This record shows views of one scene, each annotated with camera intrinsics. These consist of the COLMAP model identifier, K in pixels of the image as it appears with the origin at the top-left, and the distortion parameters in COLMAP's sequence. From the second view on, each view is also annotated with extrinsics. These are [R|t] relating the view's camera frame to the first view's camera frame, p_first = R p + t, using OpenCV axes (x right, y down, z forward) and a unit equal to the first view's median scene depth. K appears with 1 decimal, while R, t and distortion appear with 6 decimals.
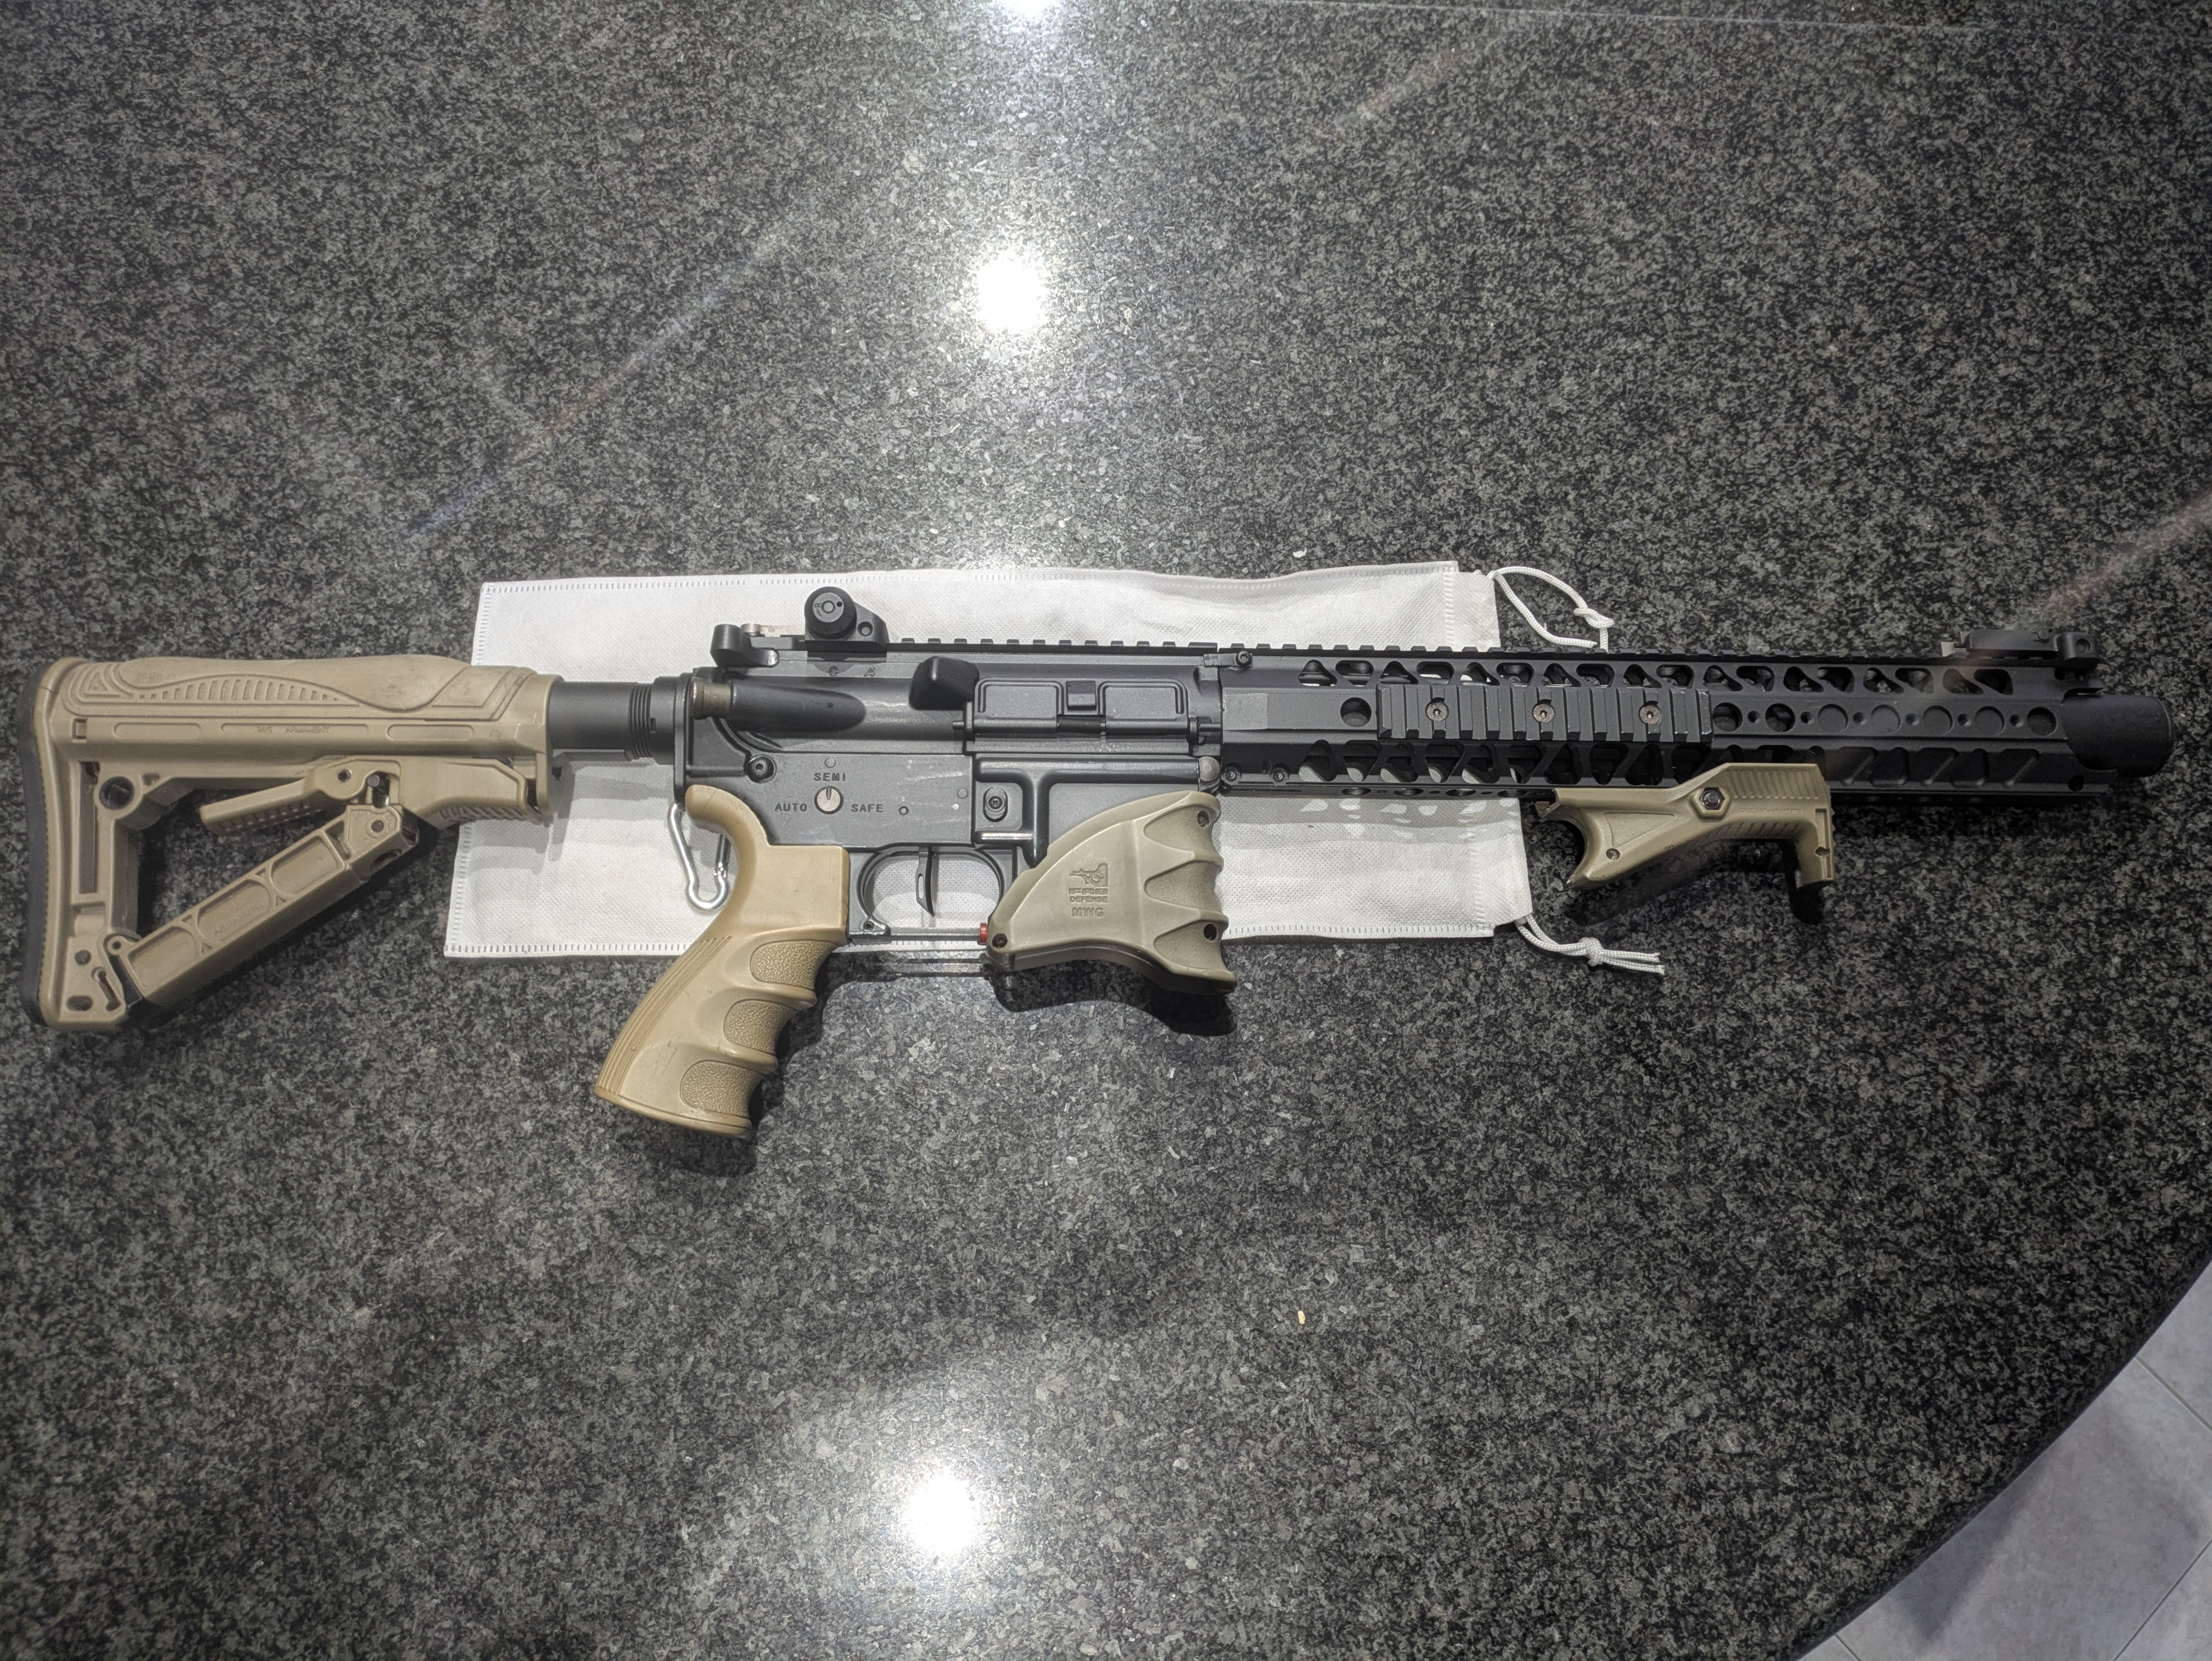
lens RADIAL K [[1622.4, 0, 1110.1], [0, 1622.4, 812.0], [0, 0, 1]] dist [0.017619, -0.008052]
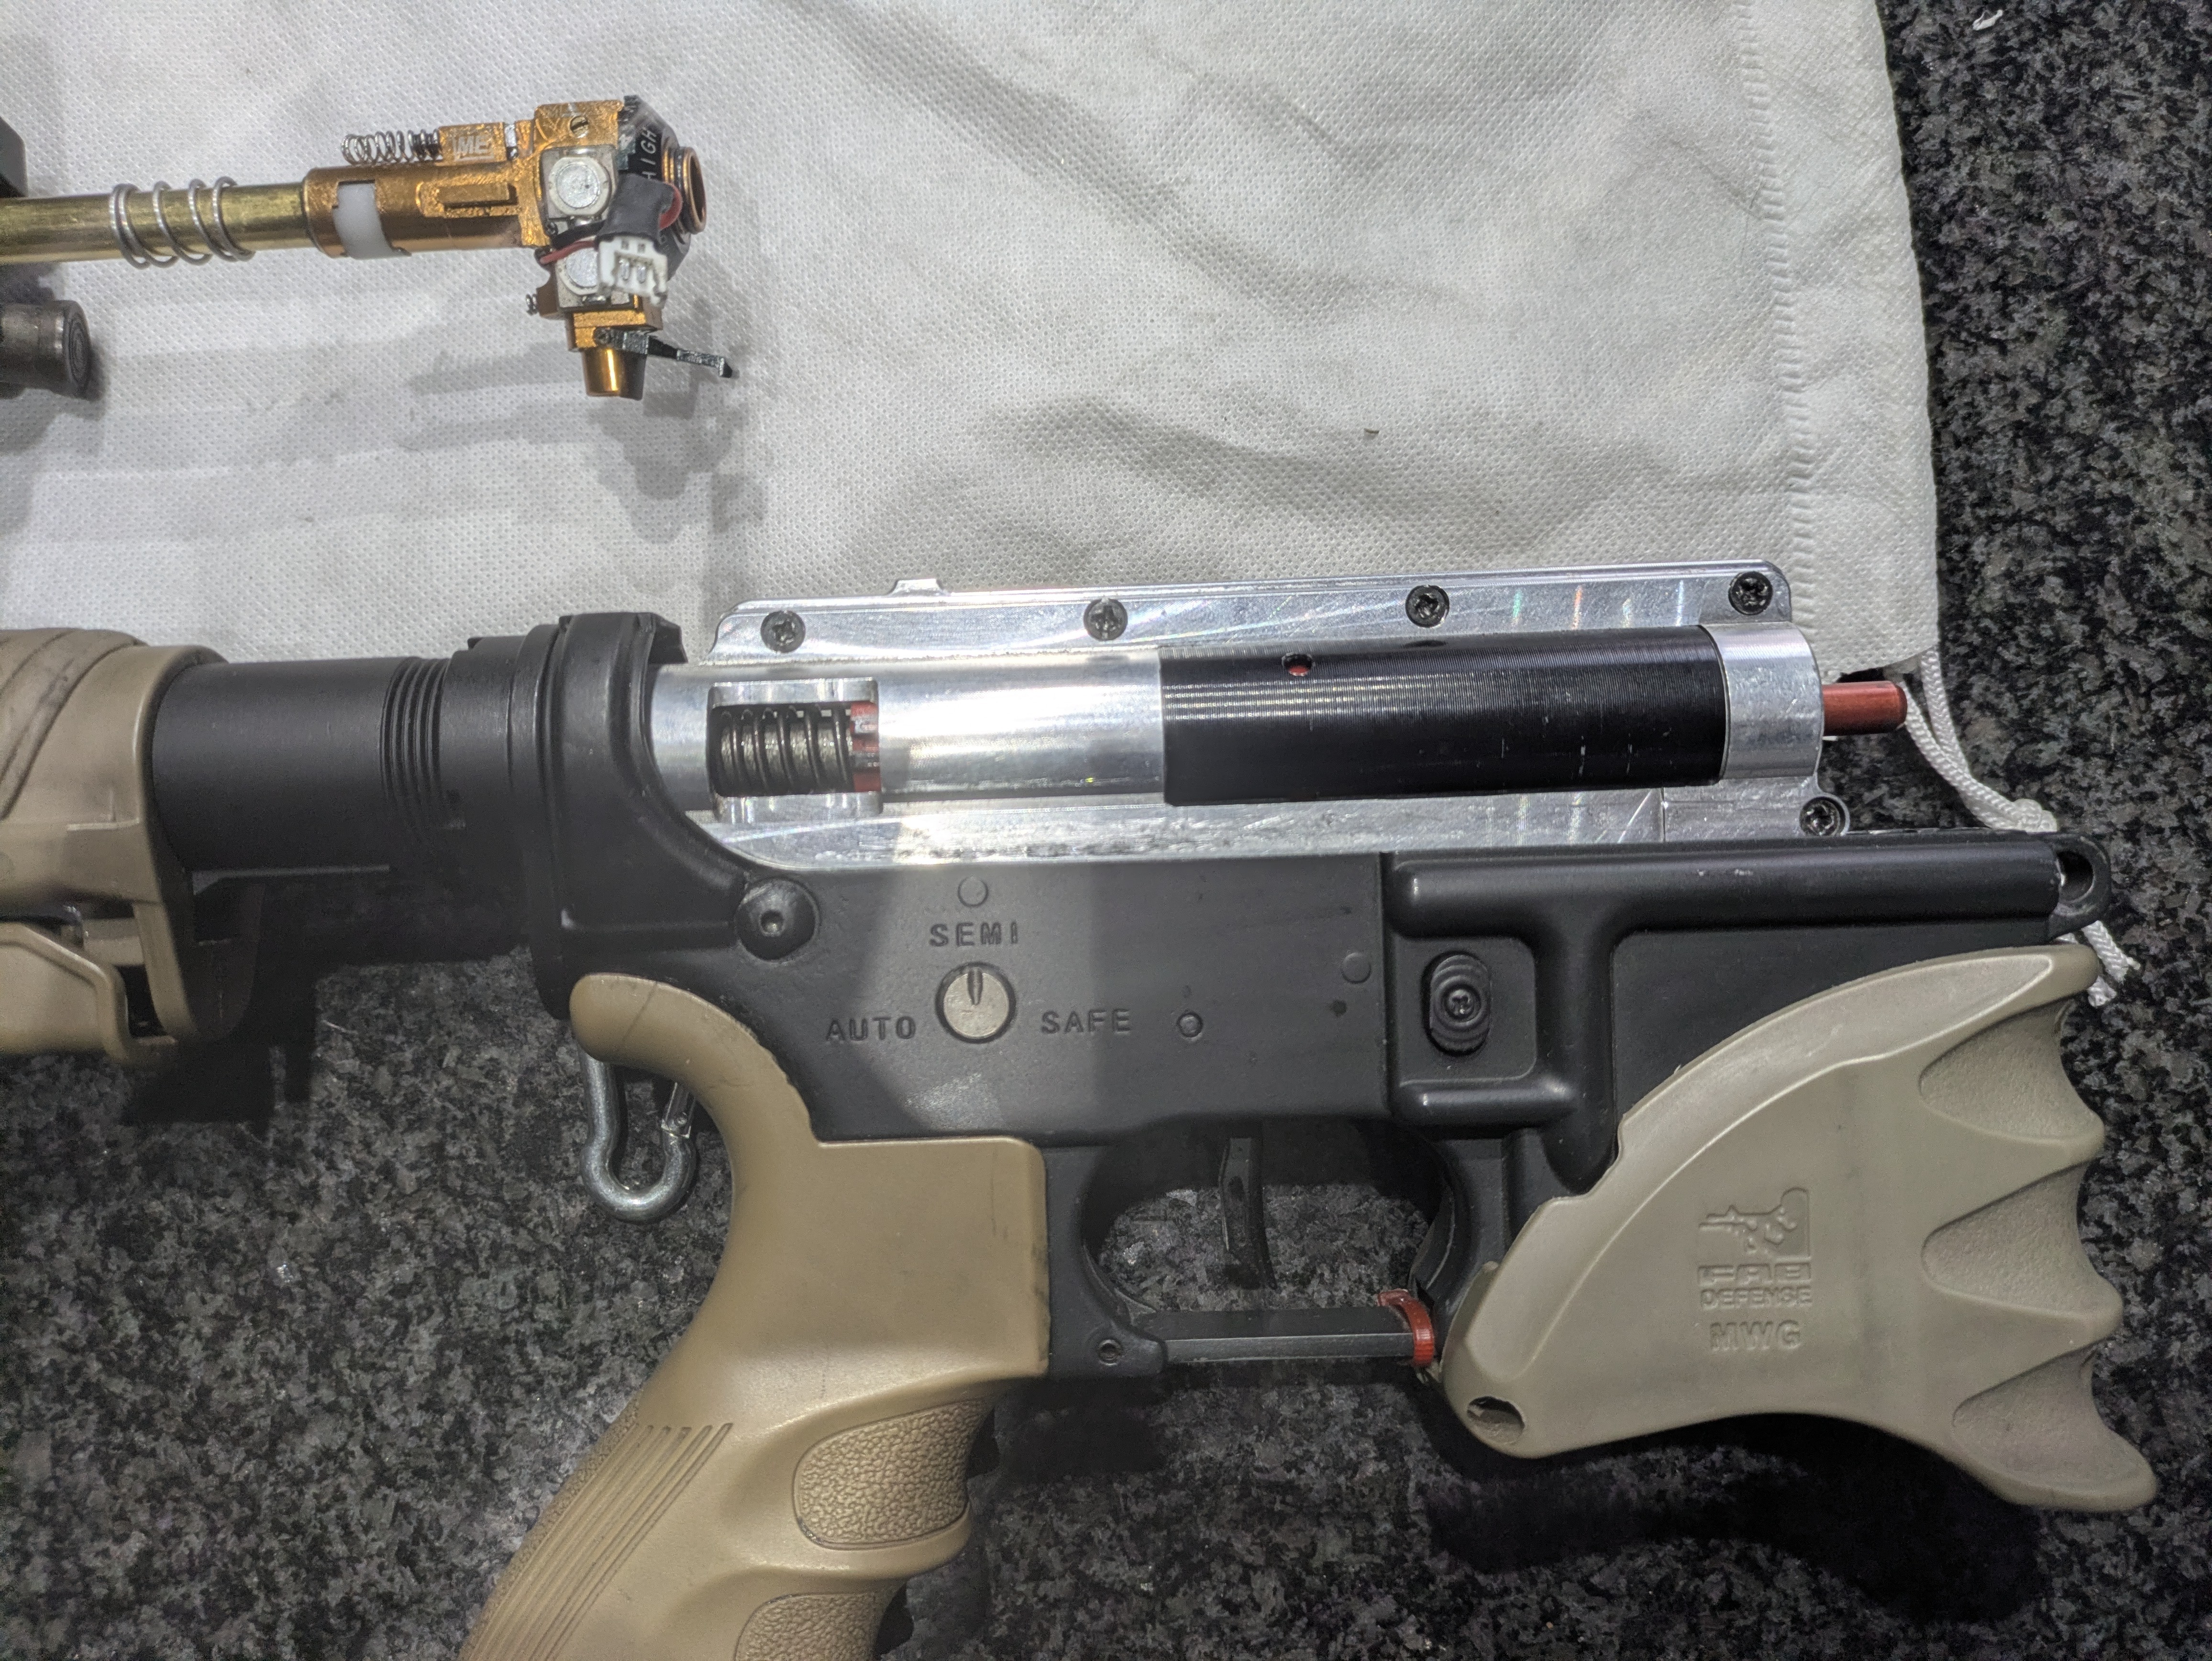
lens RADIAL K [[1622.4, 0, 1105.1], [0, 1622.4, 821.0], [0, 0, 1]] dist [0.017619, -0.008052]
pose [[0.999024, 0.034613, -0.027423, 0.097777], [-0.028006, 0.976749, 0.212548, 0.010574], [0.034142, -0.211573, 0.976766, 0.626522]]
